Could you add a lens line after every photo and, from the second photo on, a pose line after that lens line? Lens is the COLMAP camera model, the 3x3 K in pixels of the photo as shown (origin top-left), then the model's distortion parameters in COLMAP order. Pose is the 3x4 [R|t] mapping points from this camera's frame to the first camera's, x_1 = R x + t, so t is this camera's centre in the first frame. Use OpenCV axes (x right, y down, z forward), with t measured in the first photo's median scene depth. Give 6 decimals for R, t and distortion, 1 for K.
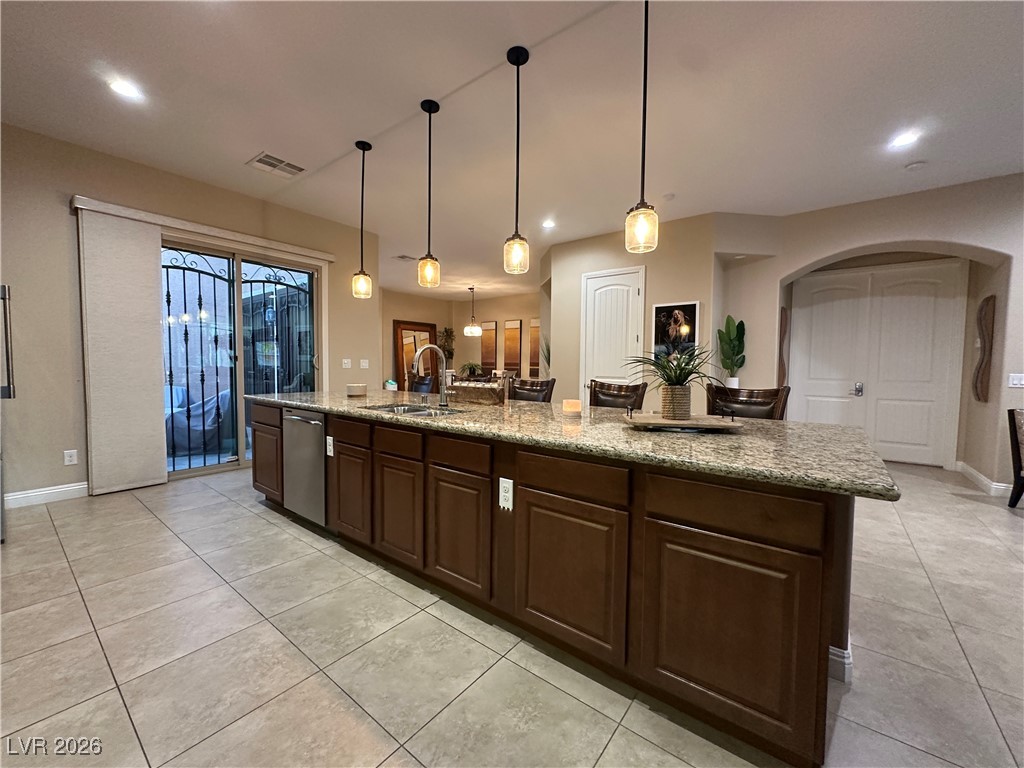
lens RADIAL K [[407.7, 0, 512.0], [0, 407.7, 384.0], [0, 0, 1]] dist [-0.002358, 0.000863]
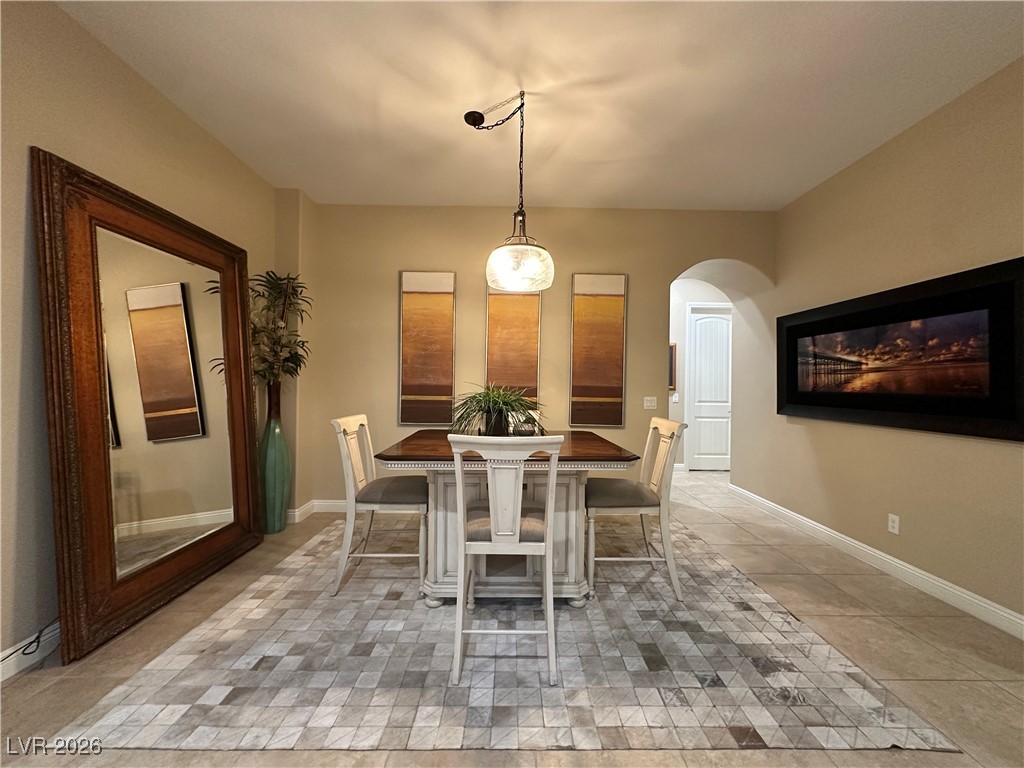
lens RADIAL K [[407.7, 0, 512.0], [0, 407.7, 384.0], [0, 0, 1]] dist [-0.002358, 0.000863]
pose [[0.783170, 0.000103, 0.621808, -0.578939], [0.025899, 0.999127, -0.032785, -0.106312], [-0.621269, 0.041780, 0.782483, 1.786765]]
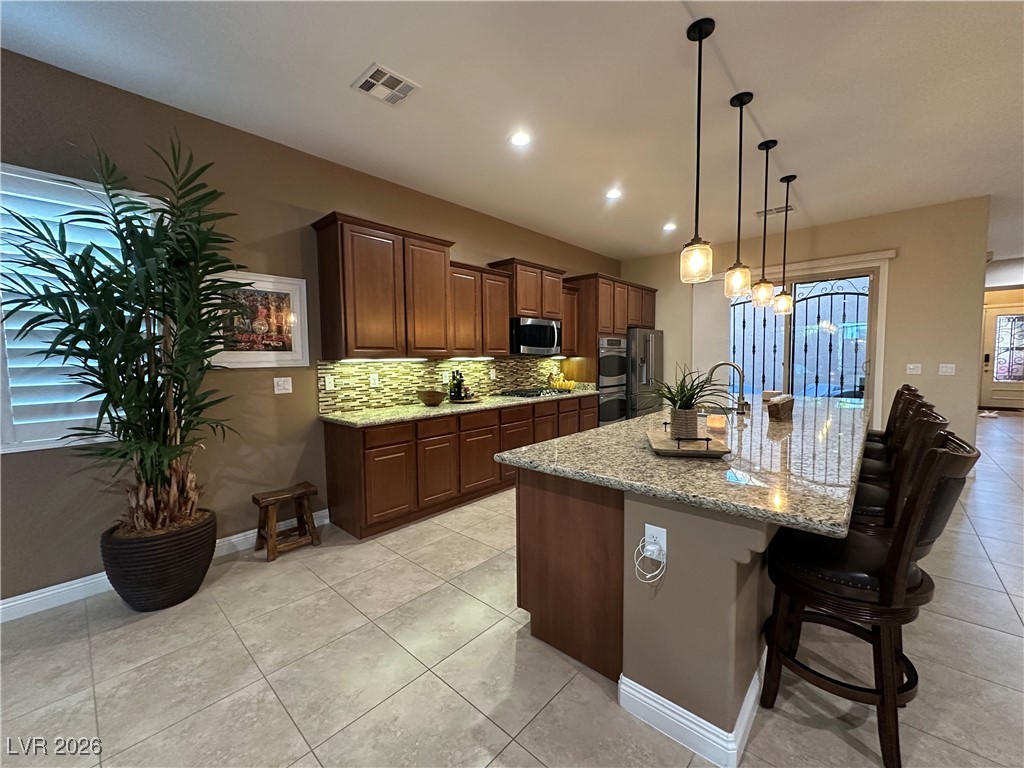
lens RADIAL K [[407.7, 0, 512.0], [0, 407.7, 384.0], [0, 0, 1]] dist [-0.002358, 0.000863]
pose [[-0.077096, 0.053434, -0.995591, 0.672096], [-0.036097, 0.997759, 0.056345, -0.046601], [0.996370, 0.040282, -0.074994, 0.282017]]
